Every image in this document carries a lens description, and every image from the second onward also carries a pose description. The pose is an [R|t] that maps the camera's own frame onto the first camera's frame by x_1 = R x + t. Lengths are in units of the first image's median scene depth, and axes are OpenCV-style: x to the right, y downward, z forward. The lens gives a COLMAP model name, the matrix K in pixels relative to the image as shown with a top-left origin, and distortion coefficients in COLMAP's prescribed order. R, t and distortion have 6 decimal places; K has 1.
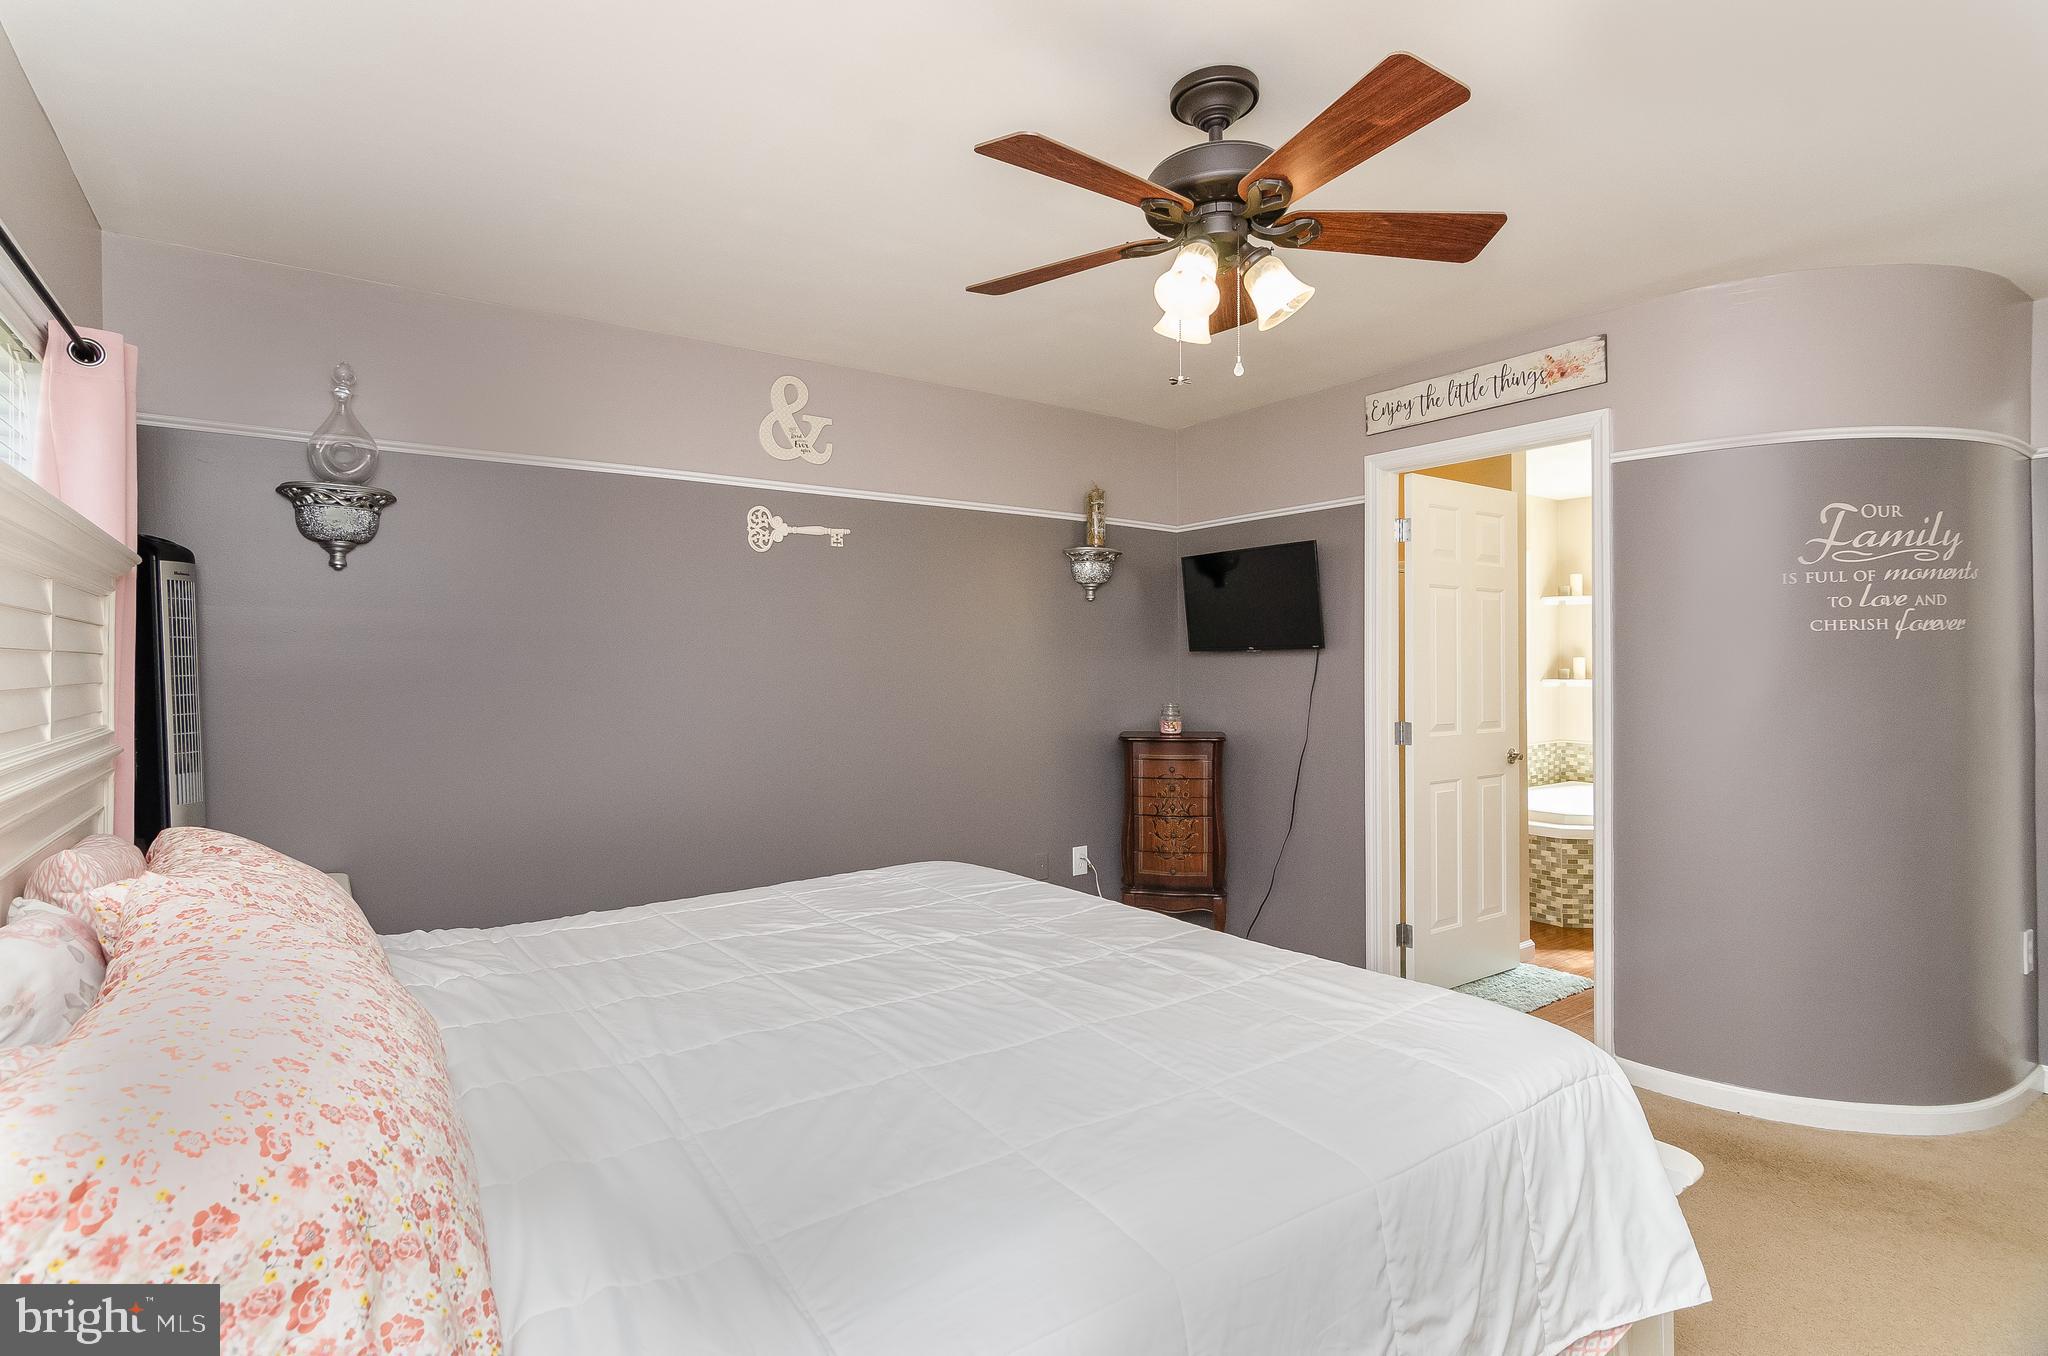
lens RADIAL K [[999.7, 0, 1014.1], [0, 999.7, 654.6], [0, 0, 1]] dist [0.000510, 0.000646]
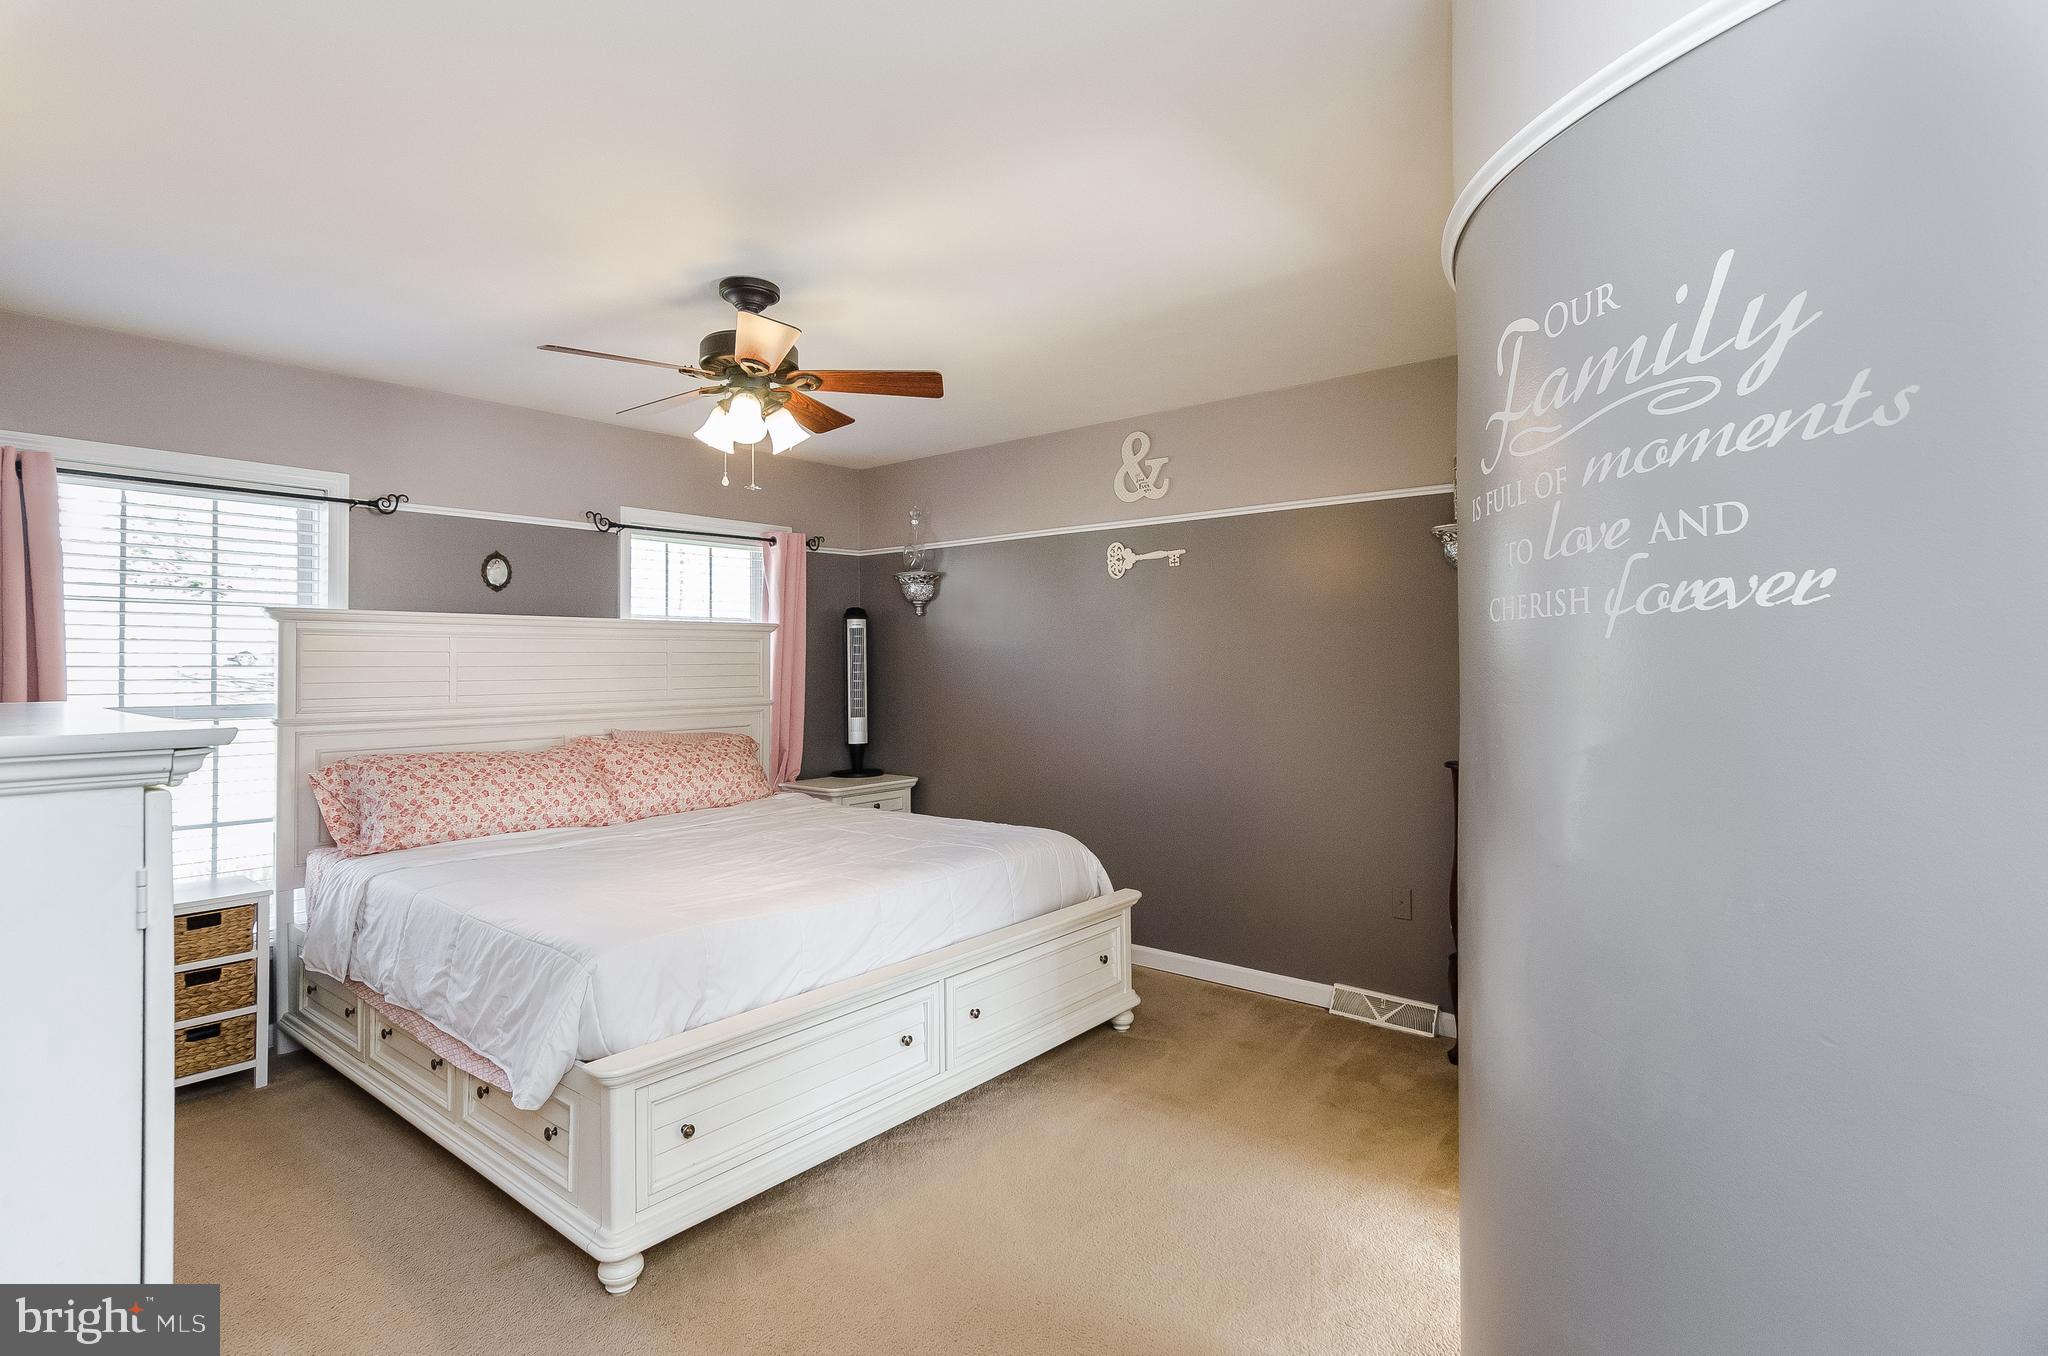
lens RADIAL K [[999.7, 0, 1014.1], [0, 999.7, 654.6], [0, 0, 1]] dist [0.000510, 0.000646]
pose [[0.260640, -0.002904, -0.965432, 1.174925], [0.018593, 0.999825, 0.002012, -0.014236], [0.965257, -0.018474, 0.260648, 0.678177]]
